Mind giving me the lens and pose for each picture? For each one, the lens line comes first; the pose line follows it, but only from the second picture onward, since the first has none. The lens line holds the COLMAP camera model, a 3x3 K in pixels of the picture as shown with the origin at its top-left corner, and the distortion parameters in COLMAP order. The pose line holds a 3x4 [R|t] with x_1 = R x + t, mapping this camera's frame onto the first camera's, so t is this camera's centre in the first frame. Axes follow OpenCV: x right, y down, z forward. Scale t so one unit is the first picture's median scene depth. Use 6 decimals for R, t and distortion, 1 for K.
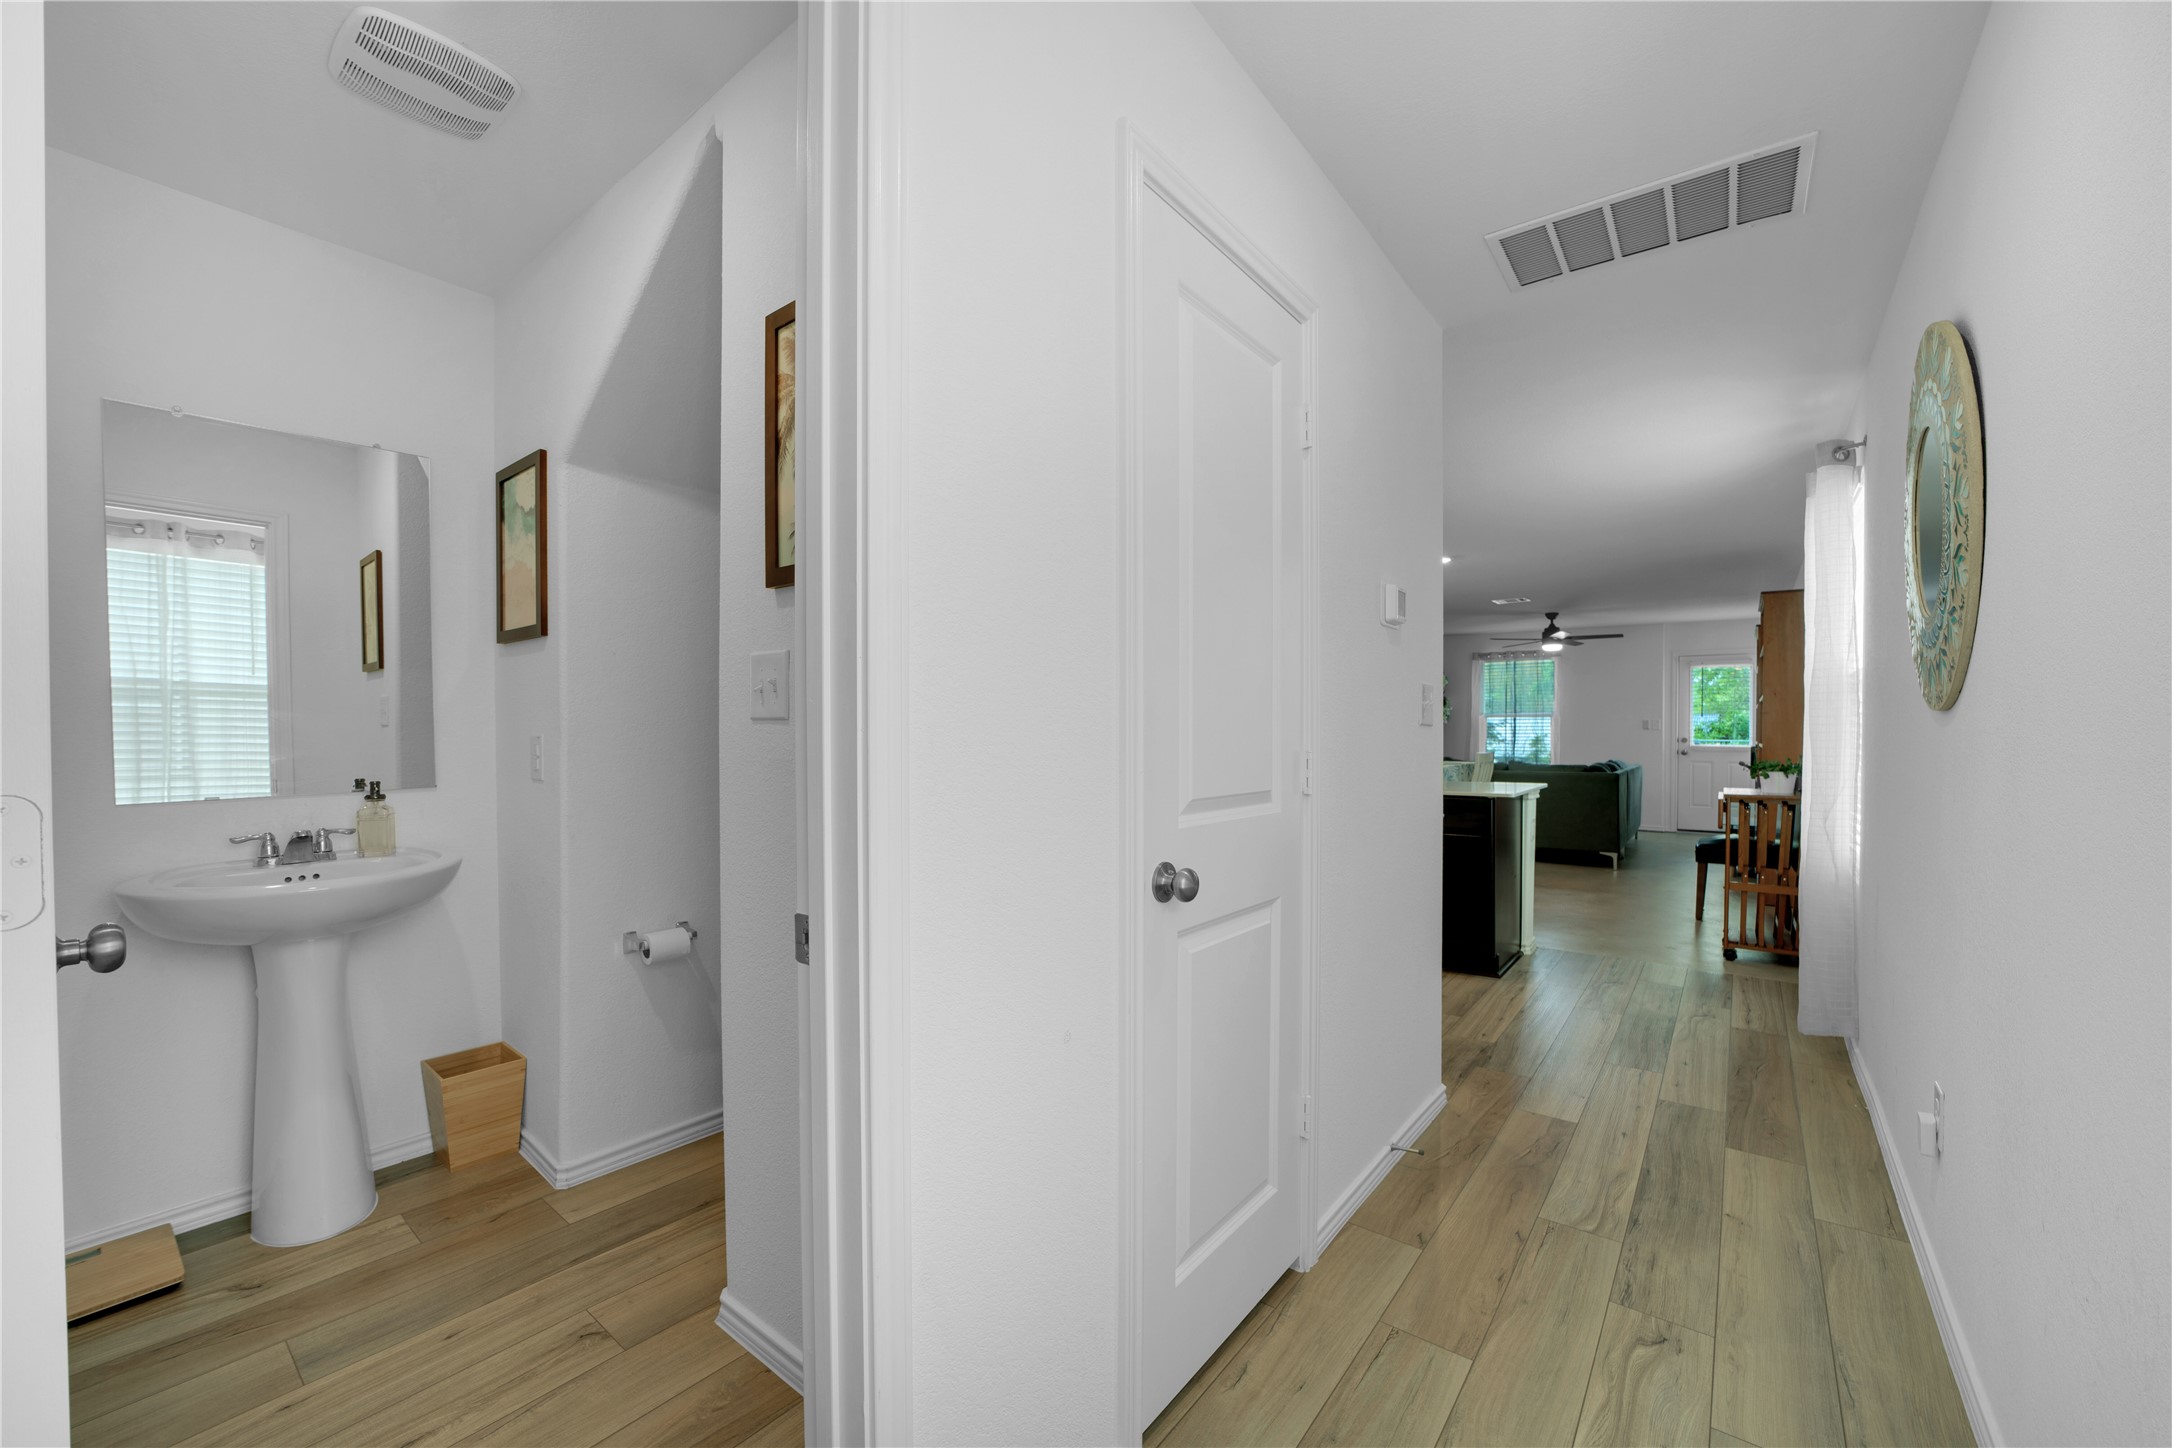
lens RADIAL K [[840.8, 0, 1078.7], [0, 840.8, 743.7], [0, 0, 1]] dist [-0.027722, 0.004189]
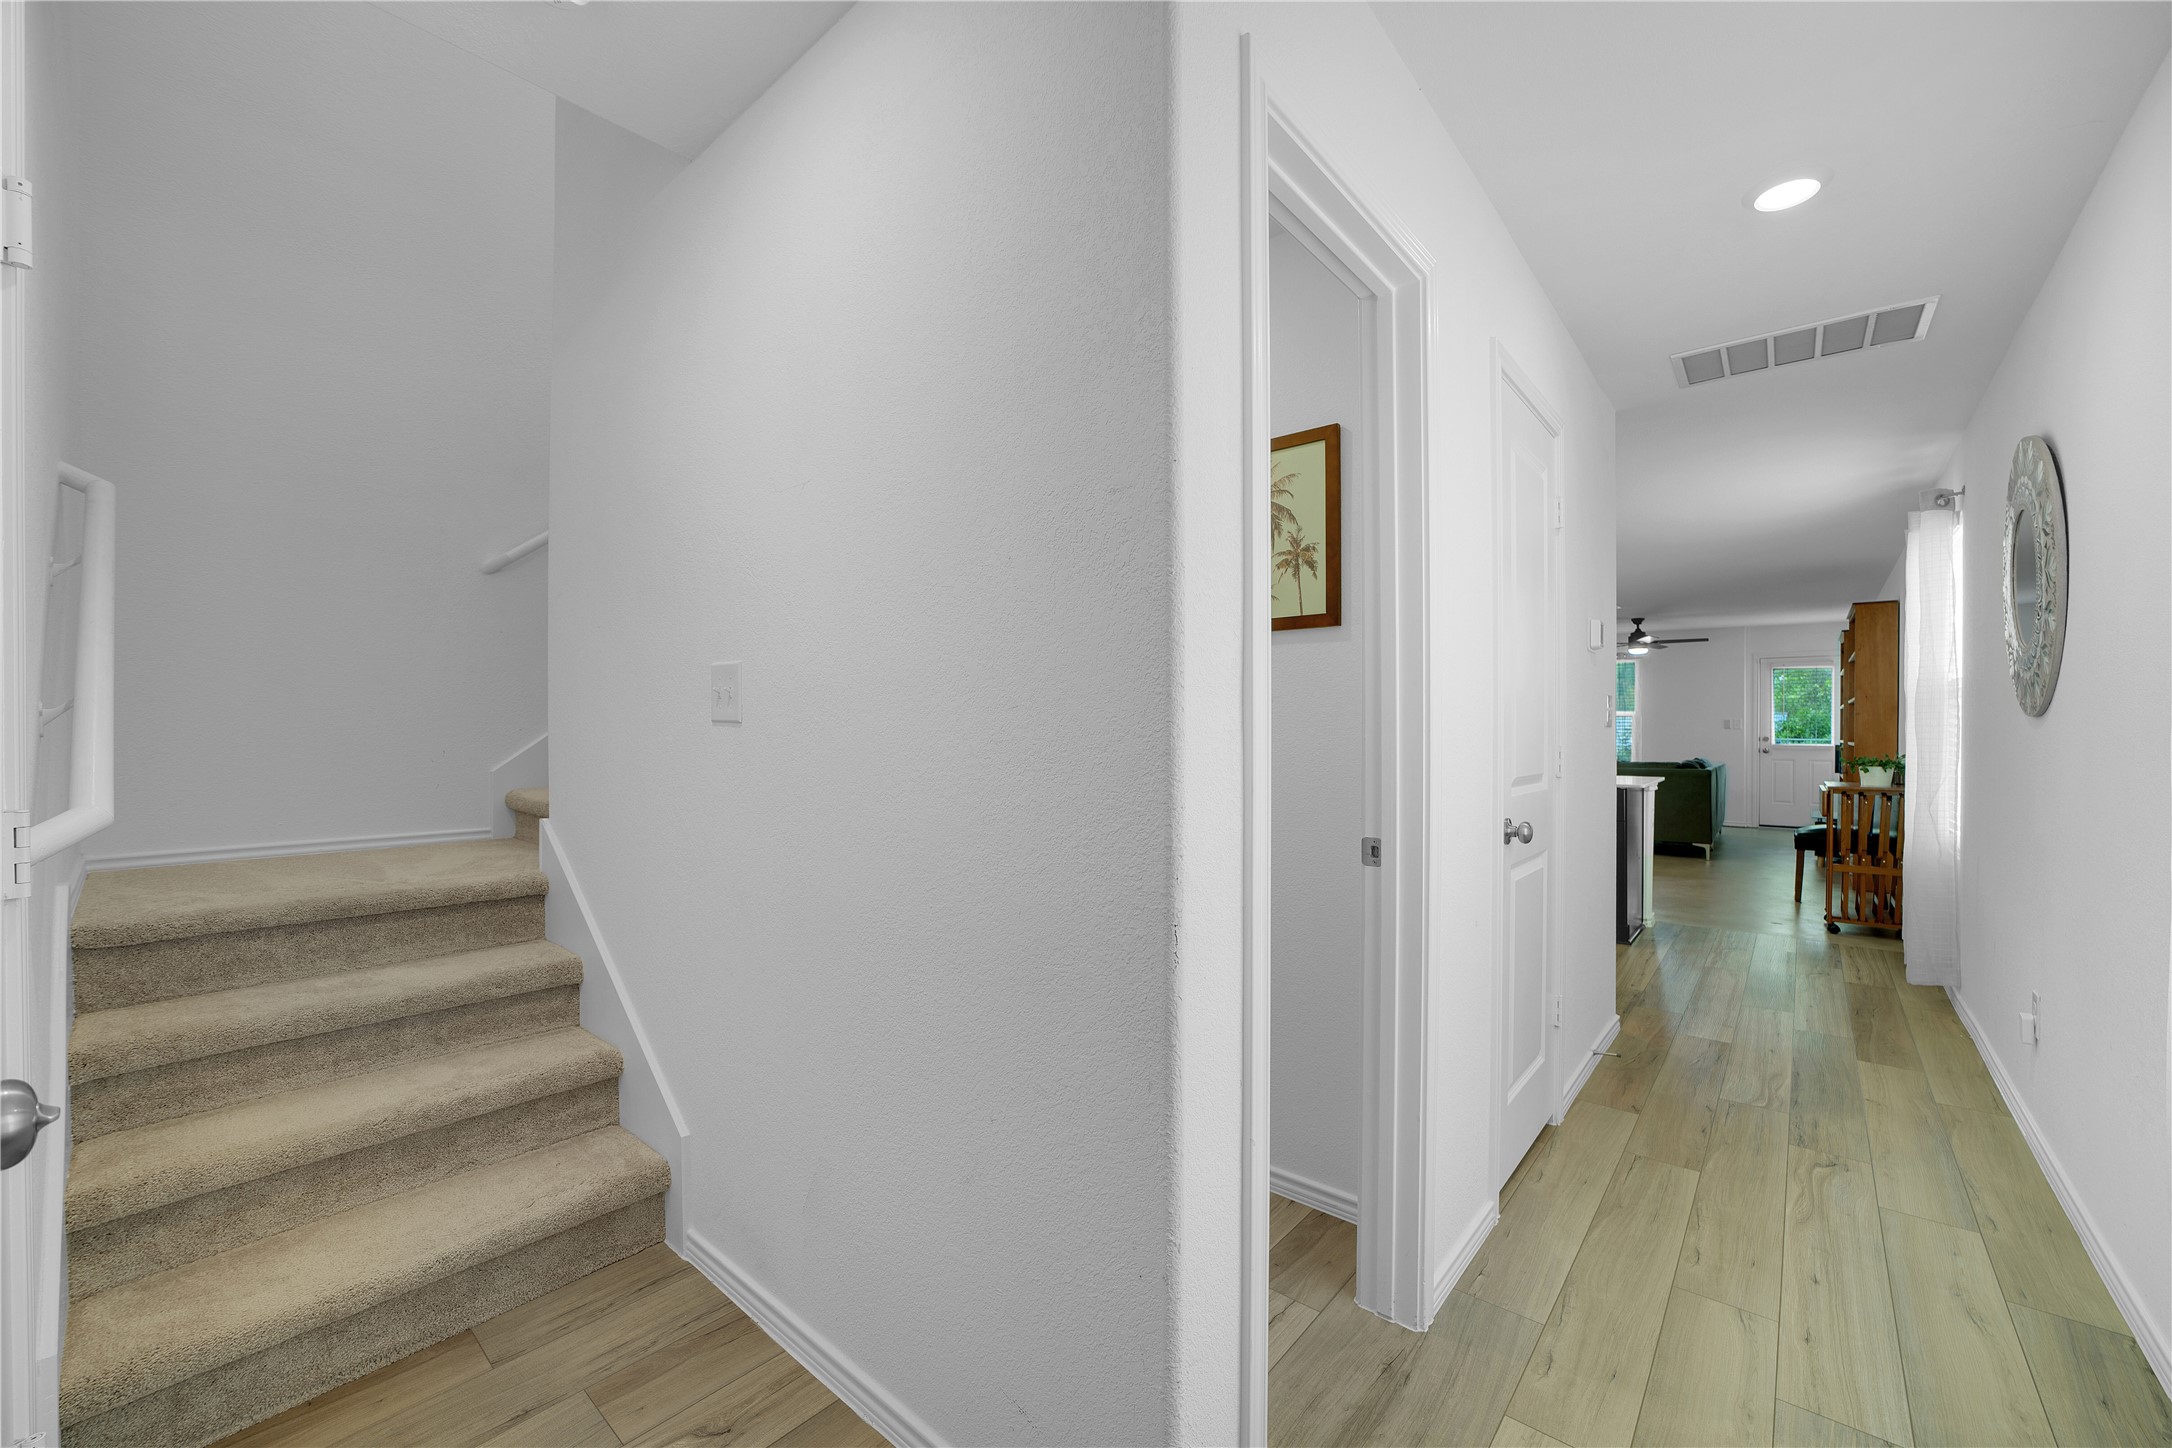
lens RADIAL K [[840.8, 0, 1078.4], [0, 840.8, 737.8], [0, 0, 1]] dist [-0.027722, 0.004189]
pose [[0.998935, 0.000080, -0.046136, -0.376355], [-0.000356, 0.999982, -0.005981, 0.002670], [0.046135, 0.005991, 0.998917, -0.339853]]
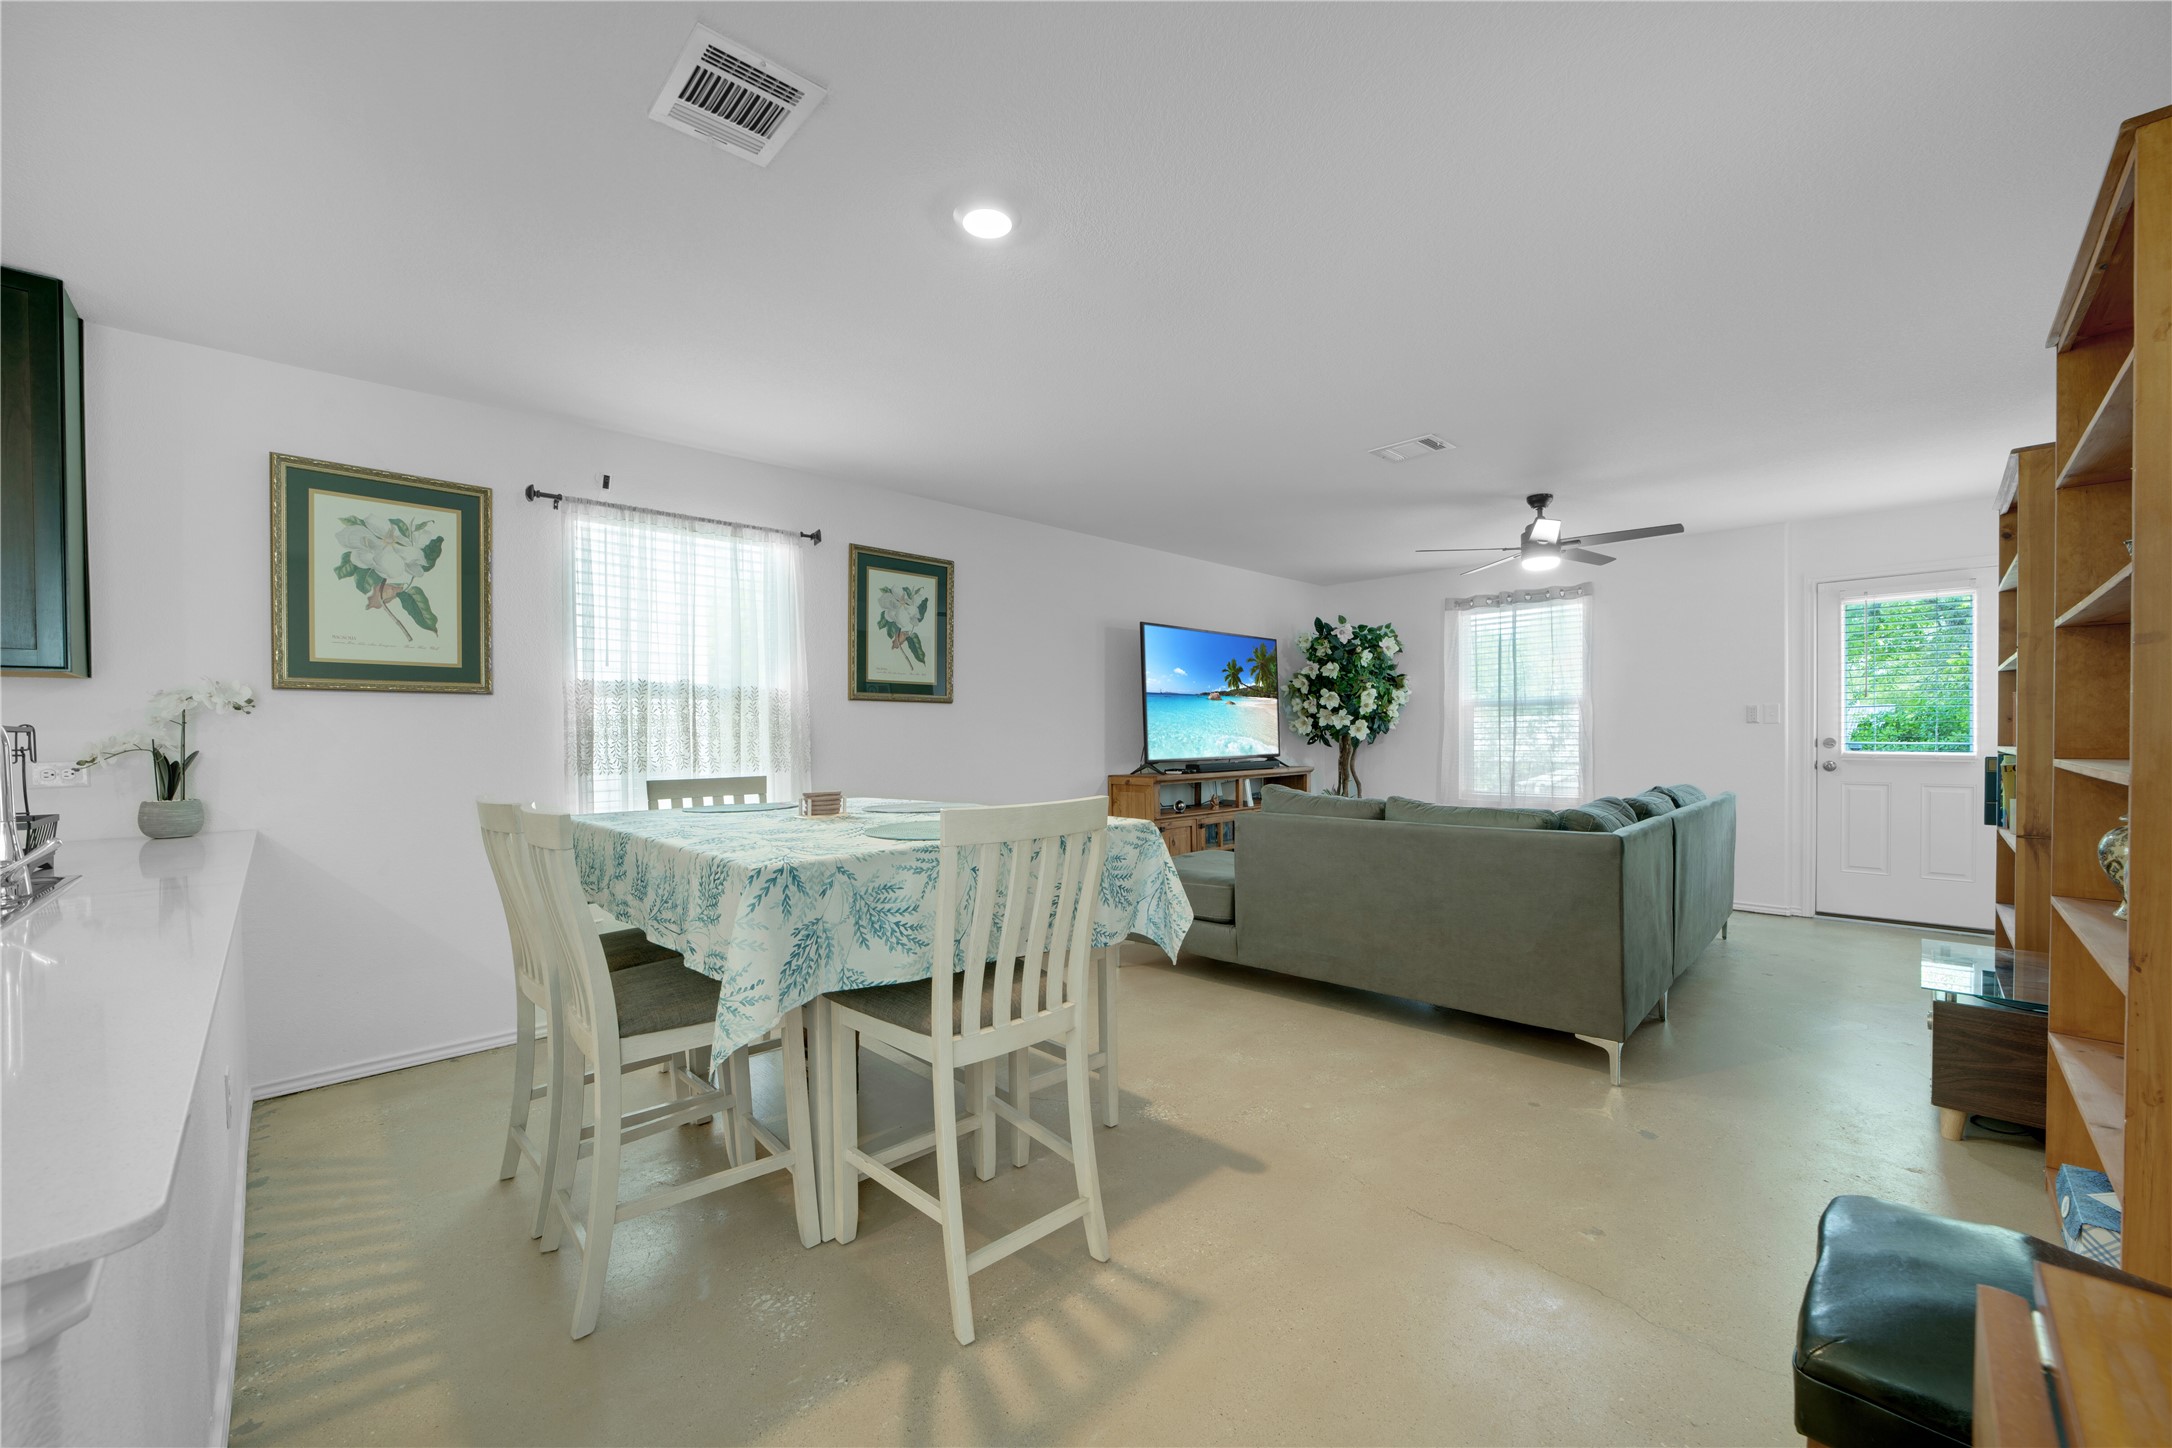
lens RADIAL K [[840.8, 0, 1075.1], [0, 840.8, 754.2], [0, 0, 1]] dist [-0.027722, 0.004189]
pose [[0.991957, -0.004234, -0.126506, 1.426580], [0.005786, 0.999912, 0.011906, -0.028498], [0.126445, -0.012542, 0.991894, 1.865460]]
